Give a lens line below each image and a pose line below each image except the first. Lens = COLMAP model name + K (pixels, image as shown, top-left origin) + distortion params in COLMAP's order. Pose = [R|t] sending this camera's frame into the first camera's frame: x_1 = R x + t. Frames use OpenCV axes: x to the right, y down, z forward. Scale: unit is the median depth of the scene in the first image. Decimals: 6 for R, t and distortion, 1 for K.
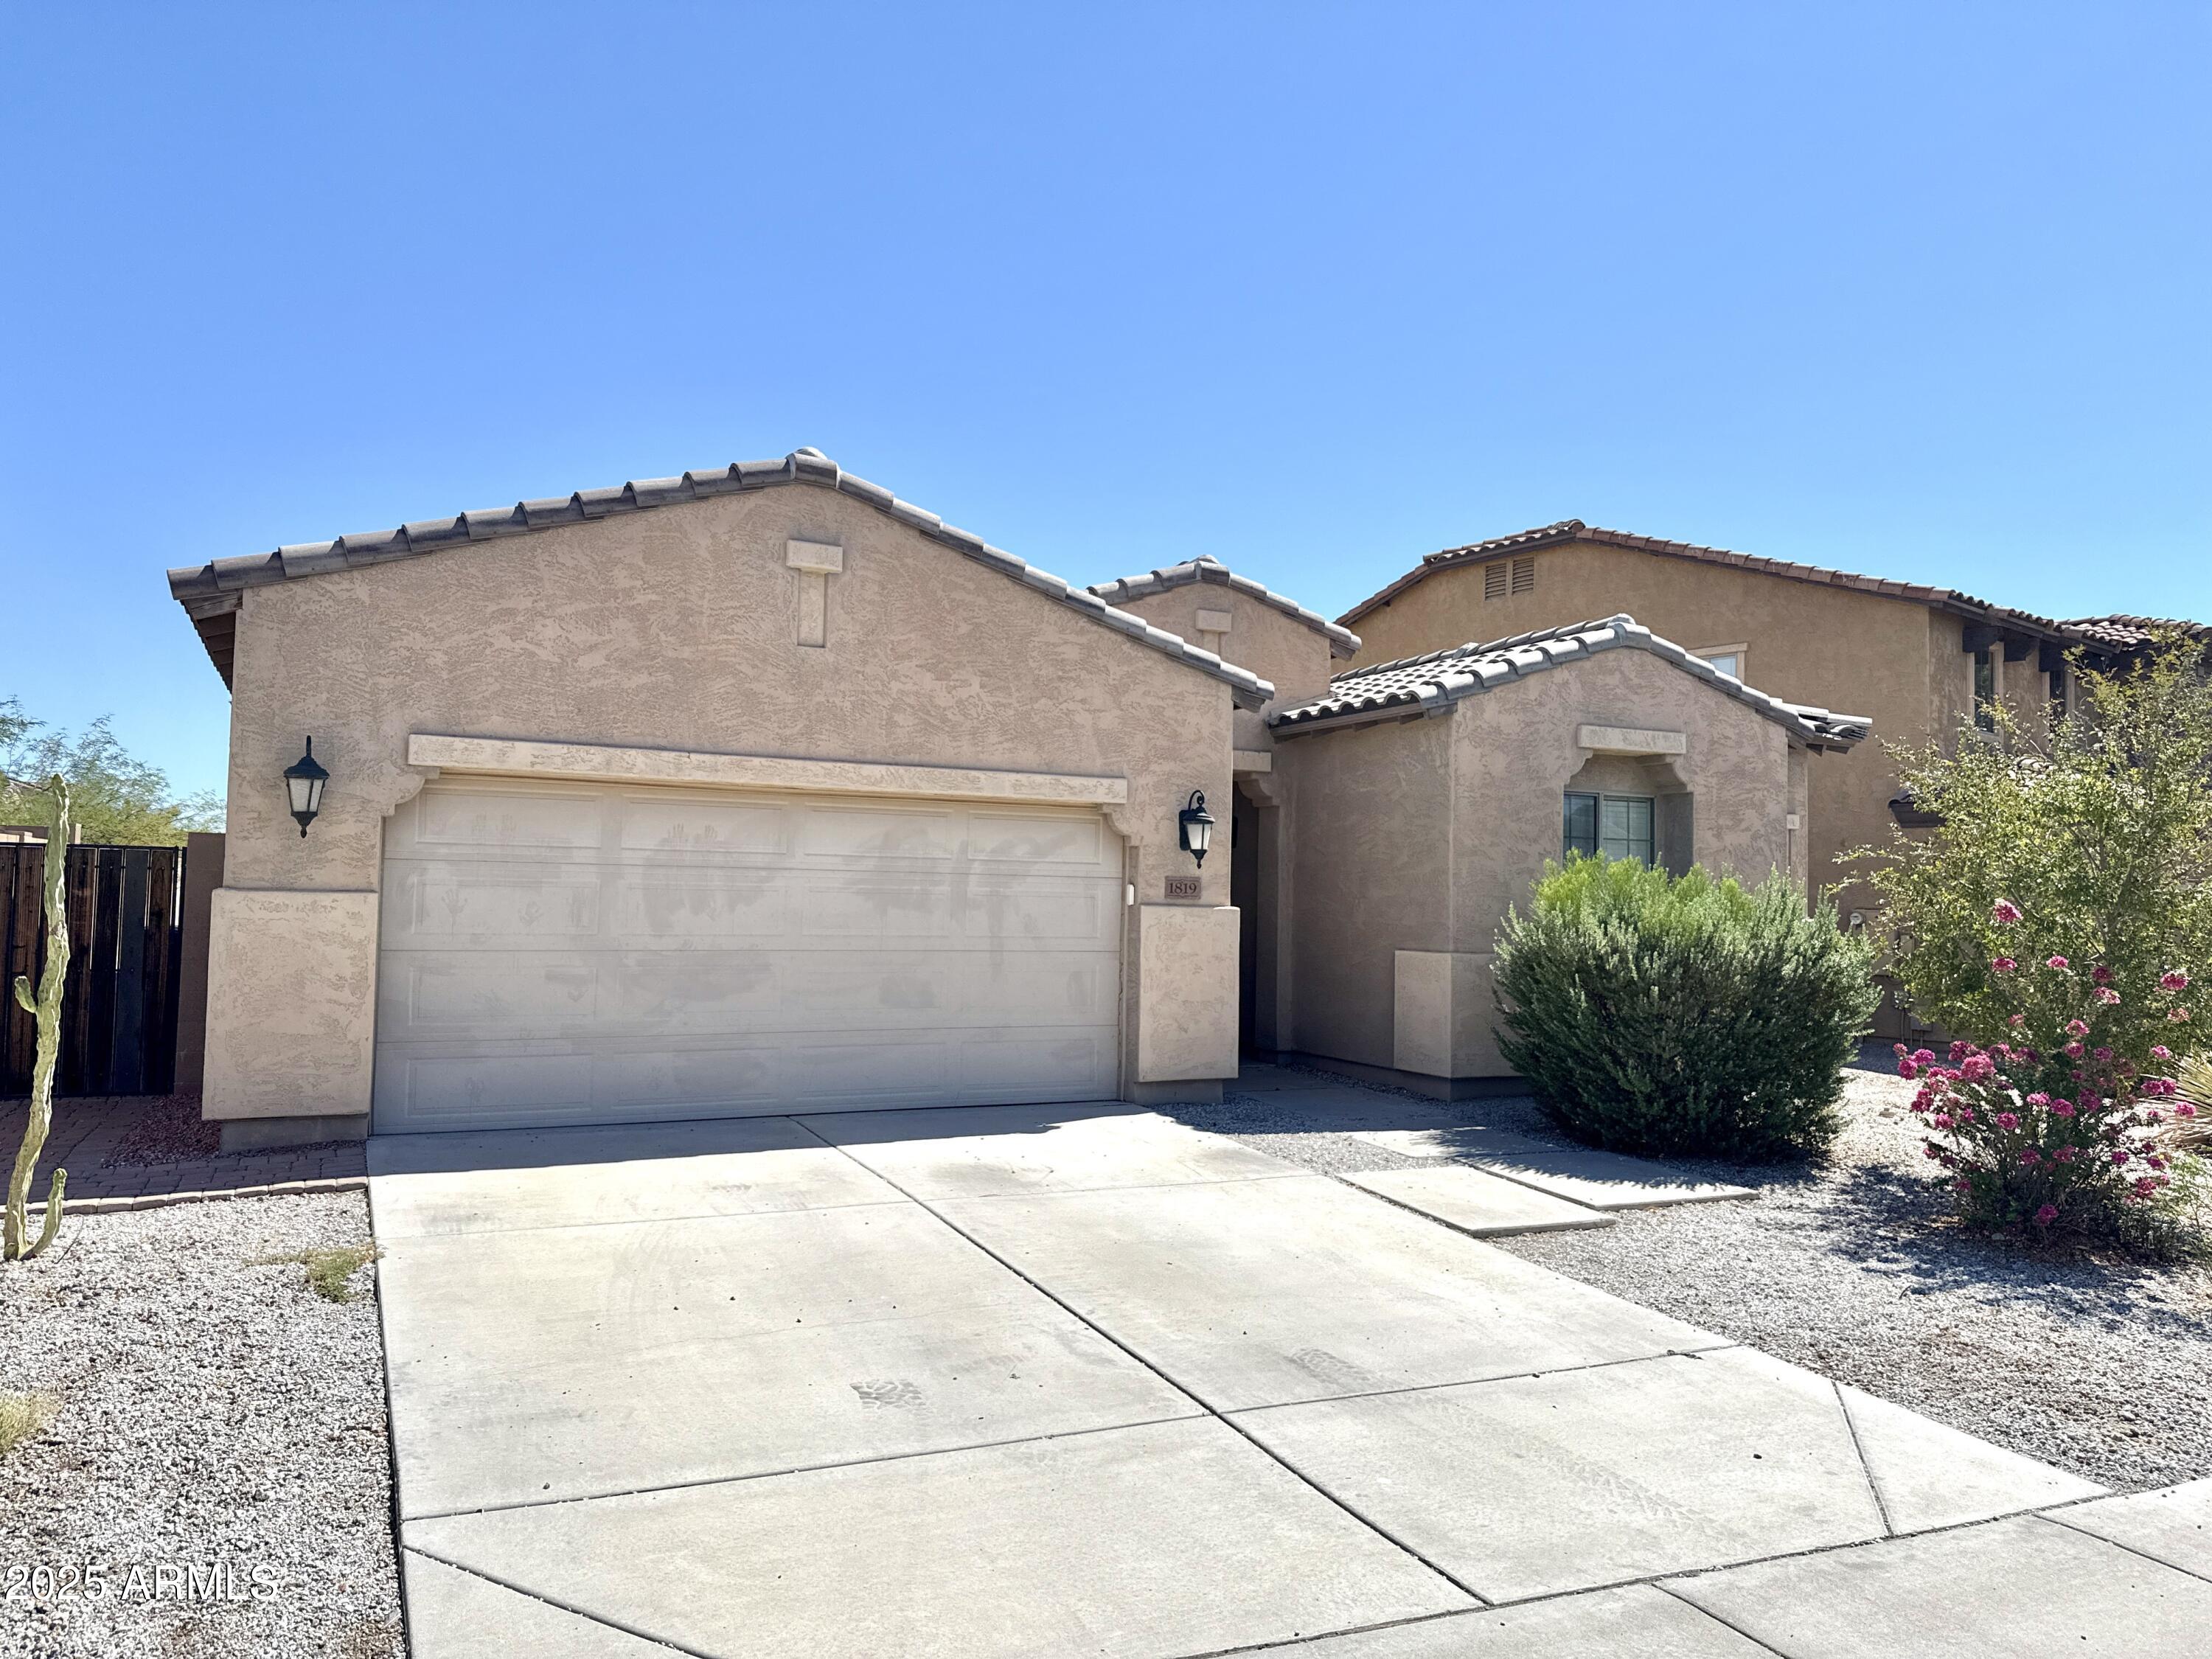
lens RADIAL K [[1555.9, 0, 1107.6], [0, 1555.9, 826.9], [0, 0, 1]] dist [0.011064, -0.017713]
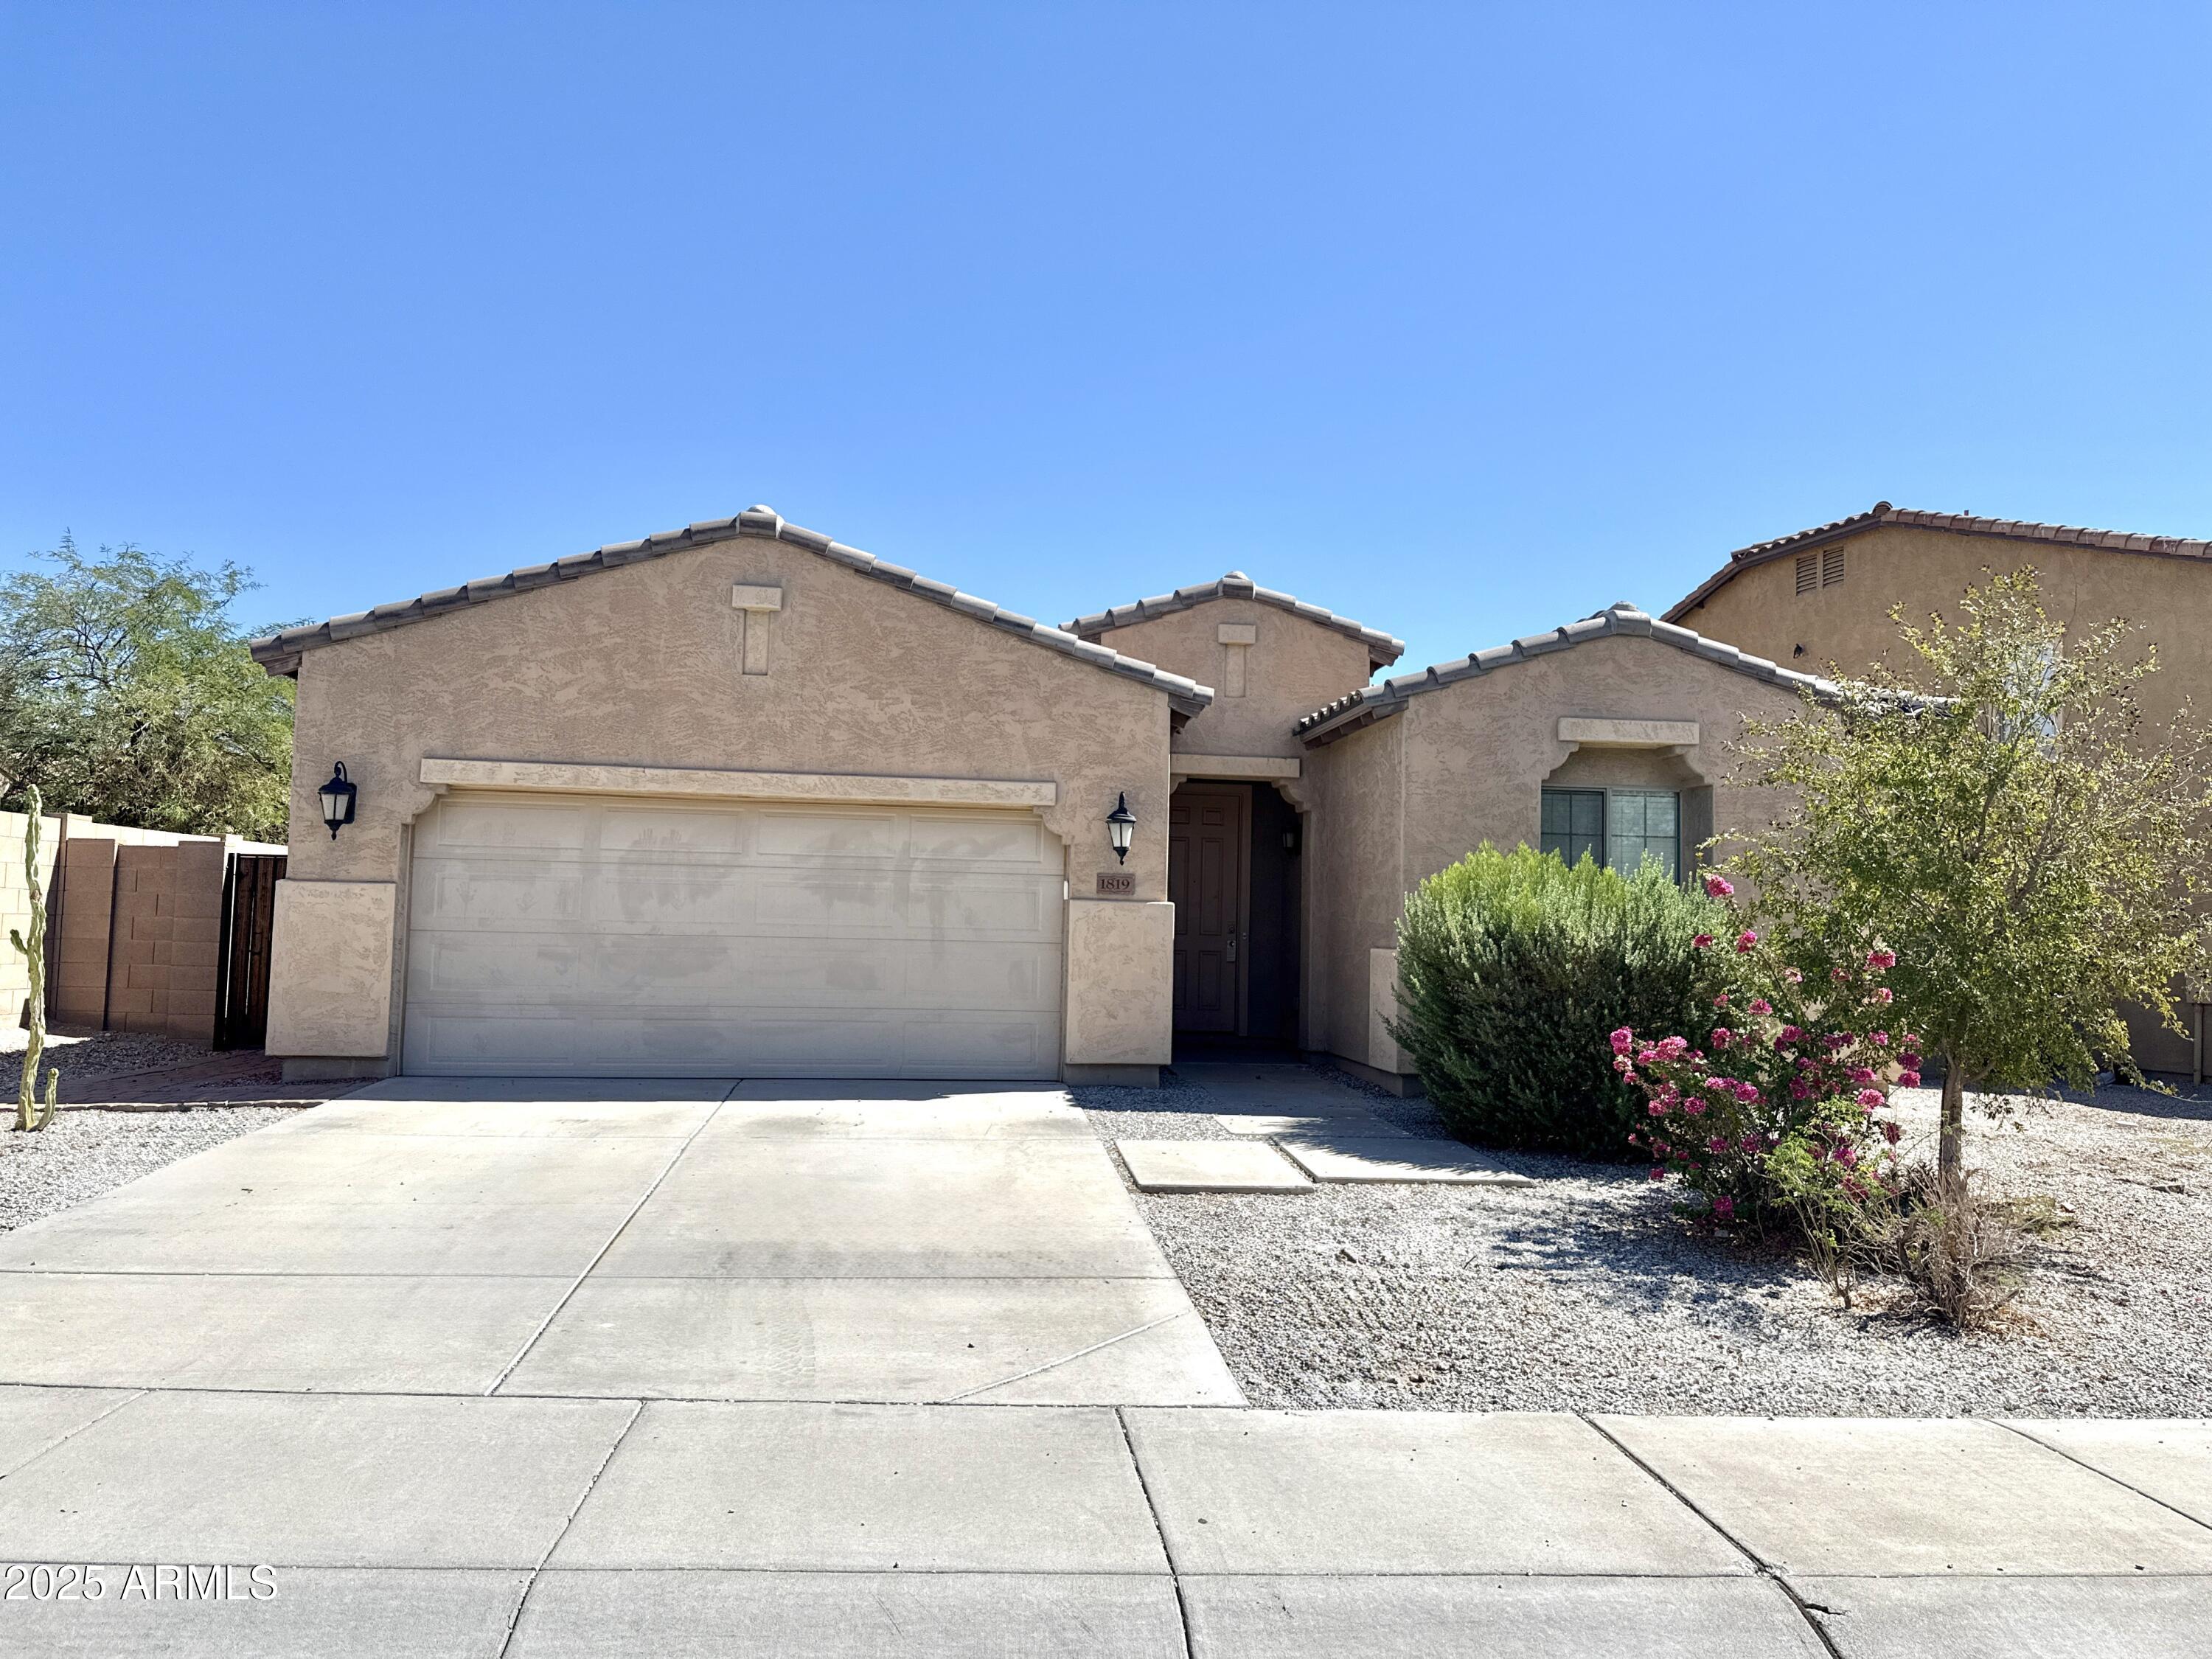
lens RADIAL K [[1555.9, 0, 1112.8], [0, 1555.9, 830.4], [0, 0, 1]] dist [0.011064, -0.017713]
pose [[0.946018, -0.017839, -0.323624, 0.421401], [0.010723, 0.999660, -0.023758, 0.029904], [0.323938, 0.019005, 0.945887, -0.012316]]
